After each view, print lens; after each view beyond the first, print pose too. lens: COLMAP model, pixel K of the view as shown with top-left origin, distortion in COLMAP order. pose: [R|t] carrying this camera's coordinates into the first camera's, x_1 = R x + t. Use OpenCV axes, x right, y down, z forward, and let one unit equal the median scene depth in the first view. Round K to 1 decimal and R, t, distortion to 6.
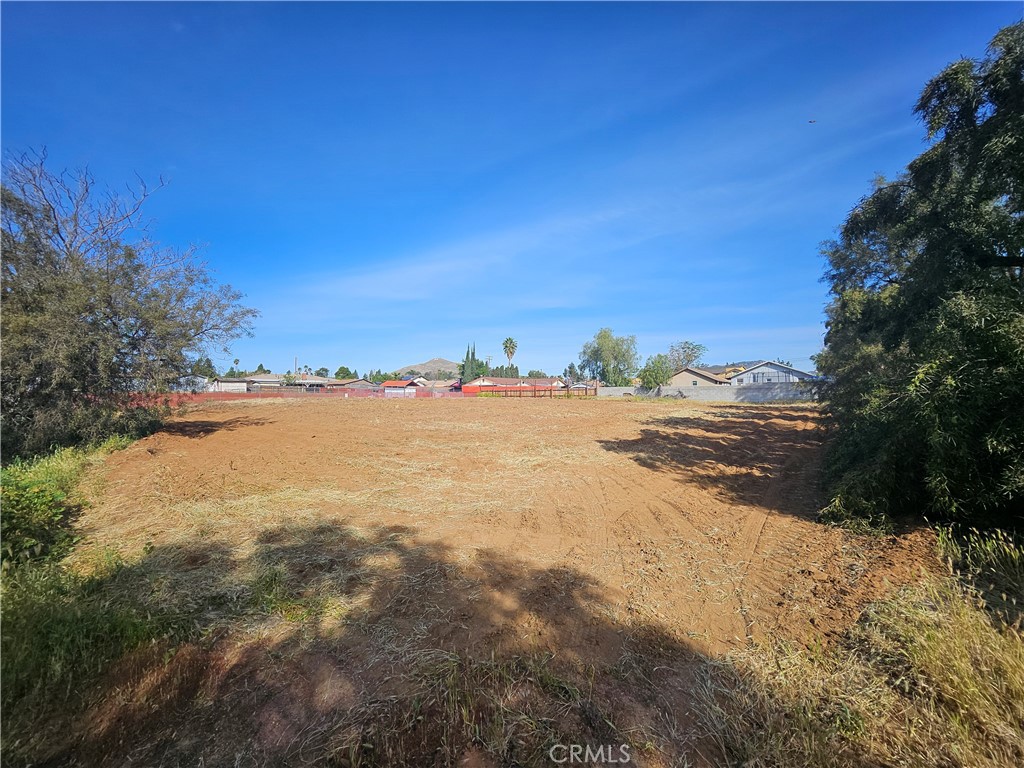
lens RADIAL K [[397.8, 0, 506.1], [0, 397.8, 386.5], [0, 0, 1]] dist [-0.016424, 0.002056]
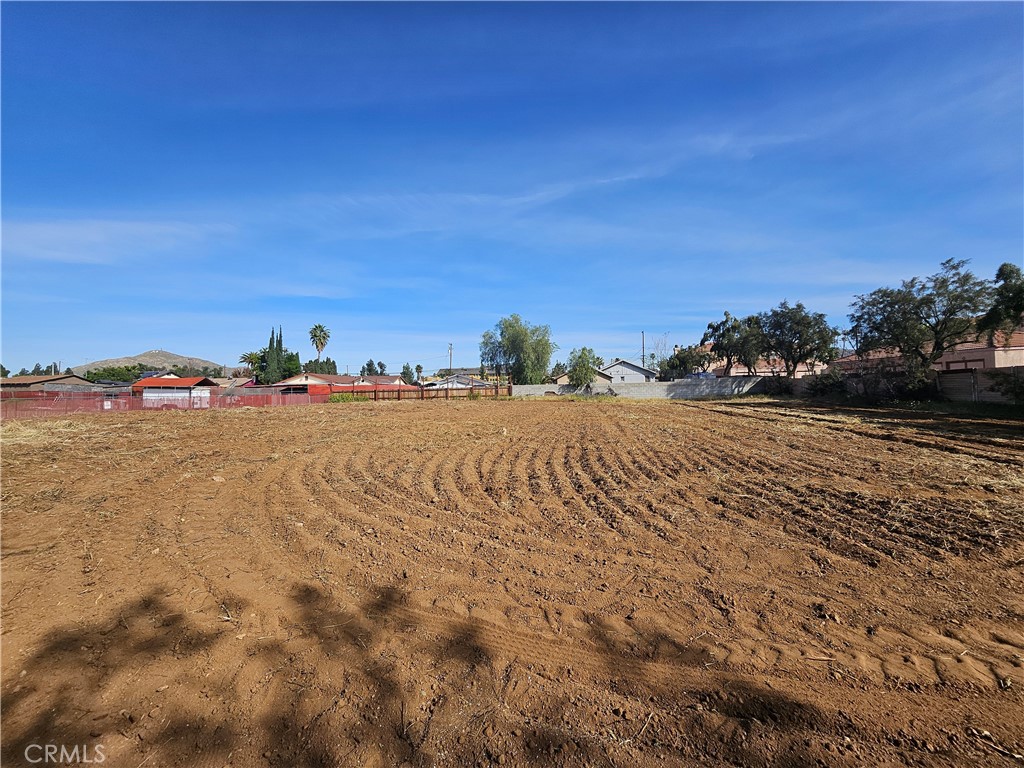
lens RADIAL K [[397.8, 0, 519.5], [0, 397.8, 380.5], [0, 0, 1]] dist [-0.016424, 0.002056]
pose [[0.828971, 0.000517, 0.559291, -0.170997], [0.007534, 0.999899, -0.012091, 0.001291], [-0.559241, 0.014237, 0.828883, 0.213959]]
